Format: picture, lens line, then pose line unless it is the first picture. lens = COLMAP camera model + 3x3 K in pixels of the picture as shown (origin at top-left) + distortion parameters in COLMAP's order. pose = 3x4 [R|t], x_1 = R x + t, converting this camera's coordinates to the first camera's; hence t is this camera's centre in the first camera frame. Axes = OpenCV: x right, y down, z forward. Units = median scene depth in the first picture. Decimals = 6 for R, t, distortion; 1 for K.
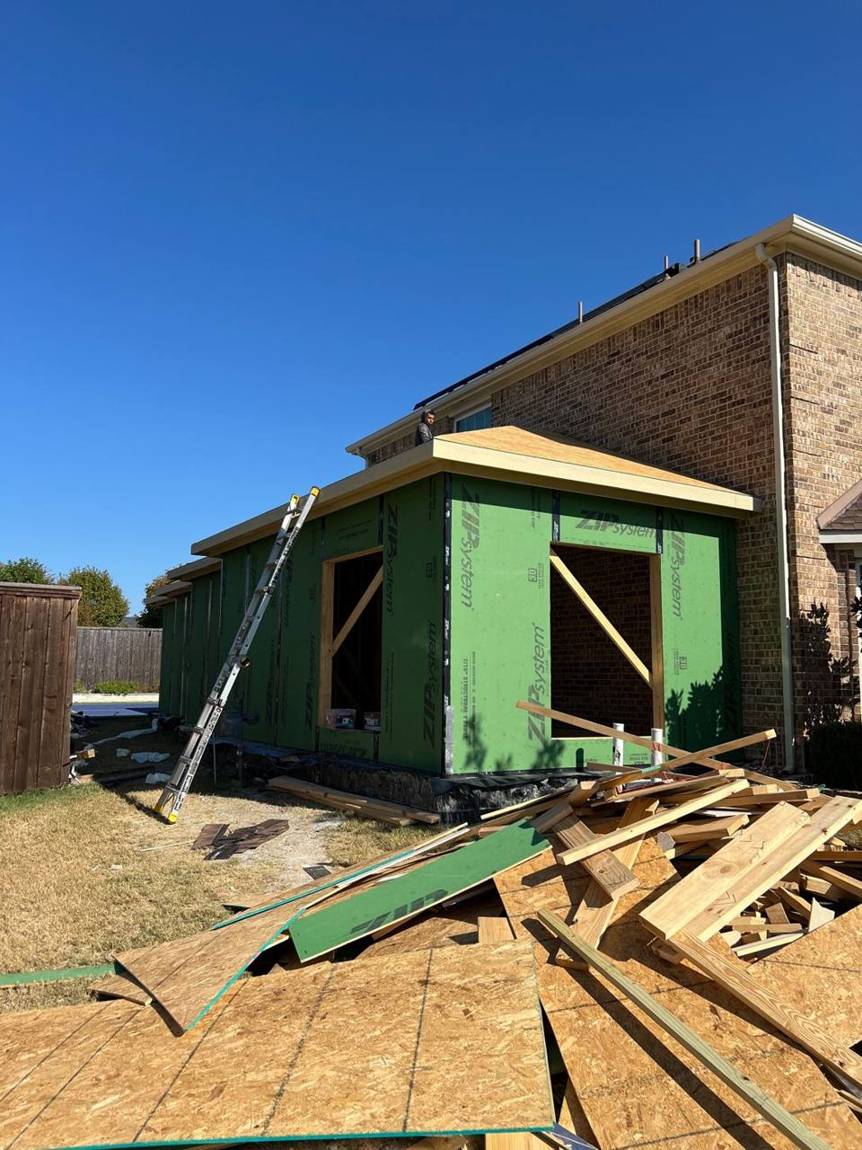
lens RADIAL K [[875.1, 0, 422.1], [0, 875.1, 576.7], [0, 0, 1]] dist [0.042809, -0.045526]
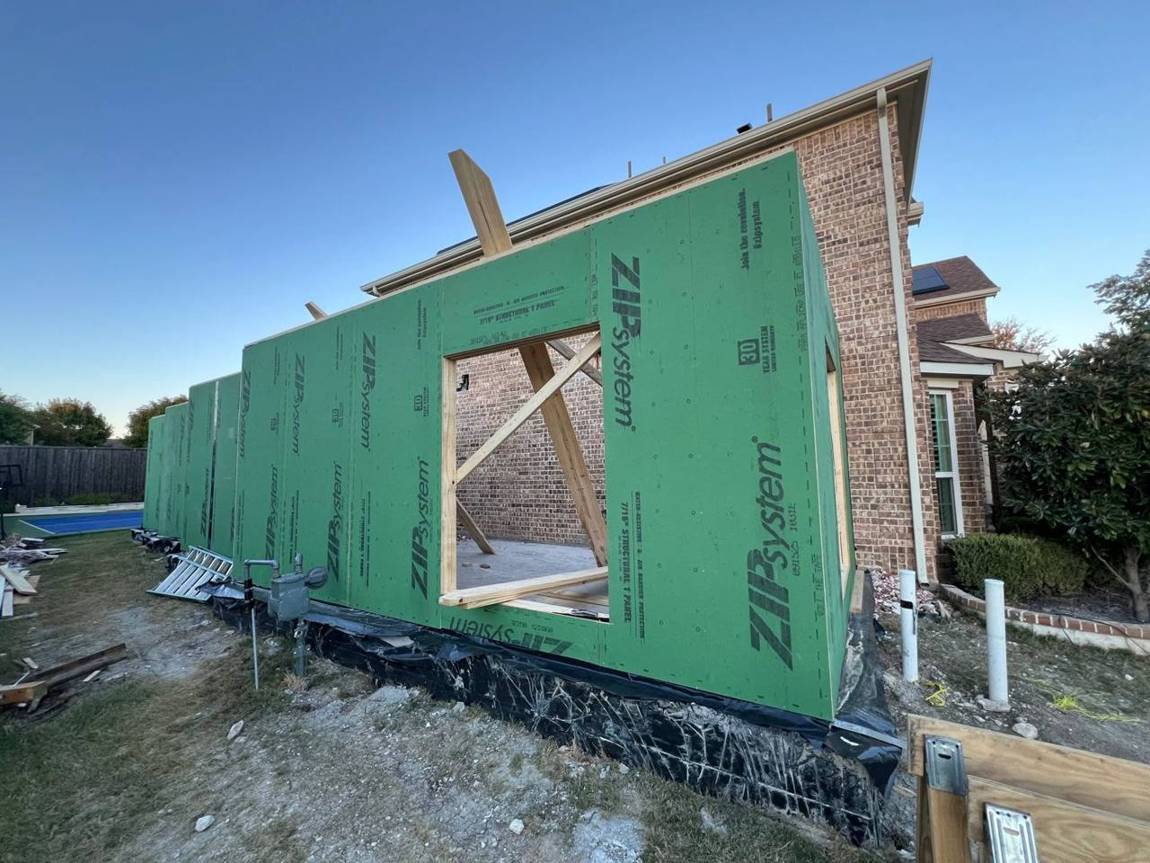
lens RADIAL K [[460.5, 0, 575.4], [0, 460.5, 434.5], [0, 0, 1]] dist [-0.003828, 0.000039]
pose [[0.894589, 0.008491, 0.446810, -0.183843], [-0.022630, 0.999397, 0.026316, 0.033257], [-0.446317, -0.033654, 0.894242, 0.617647]]
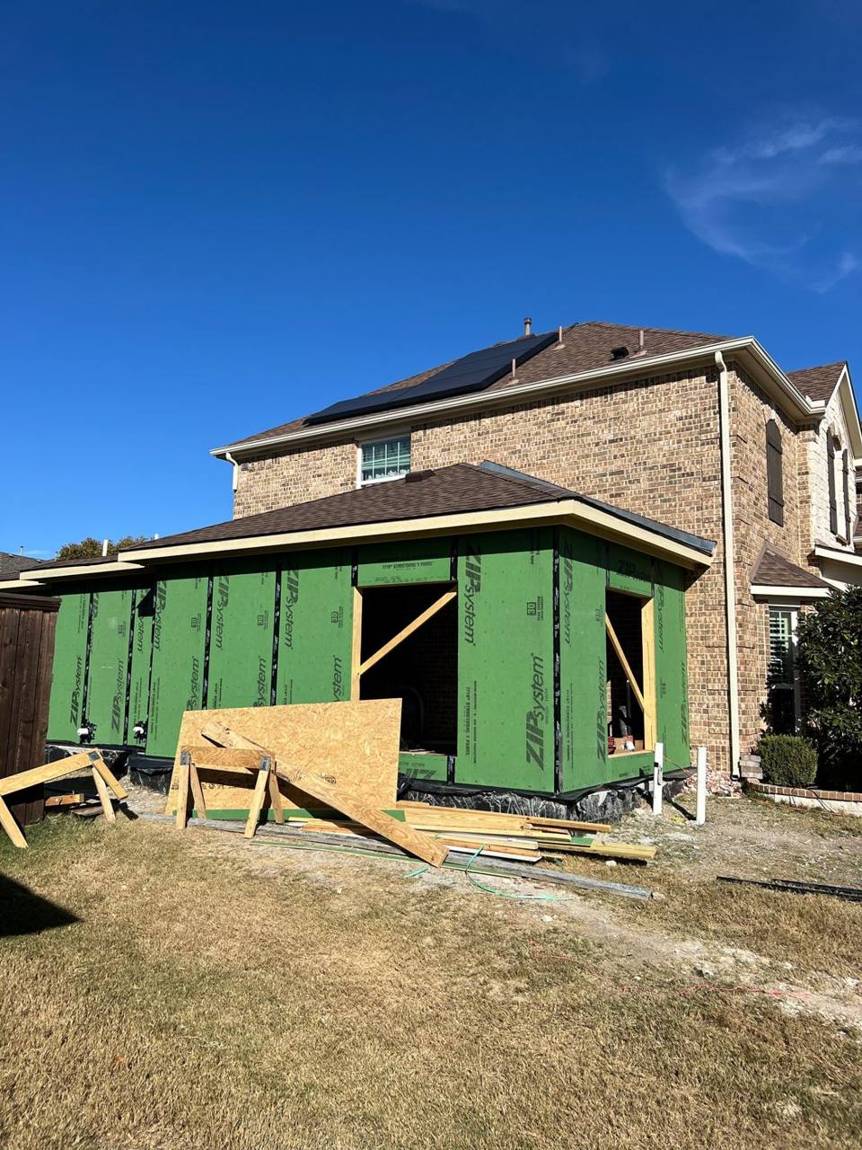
lens RADIAL K [[875.1, 0, 427.6], [0, 875.1, 563.7], [0, 0, 1]] dist [0.042809, -0.045526]
pose [[0.914049, 0.057555, 0.401500, -0.450356], [-0.052992, 0.998342, -0.022471, -0.026111], [-0.402128, -0.000737, 0.915583, 0.022924]]
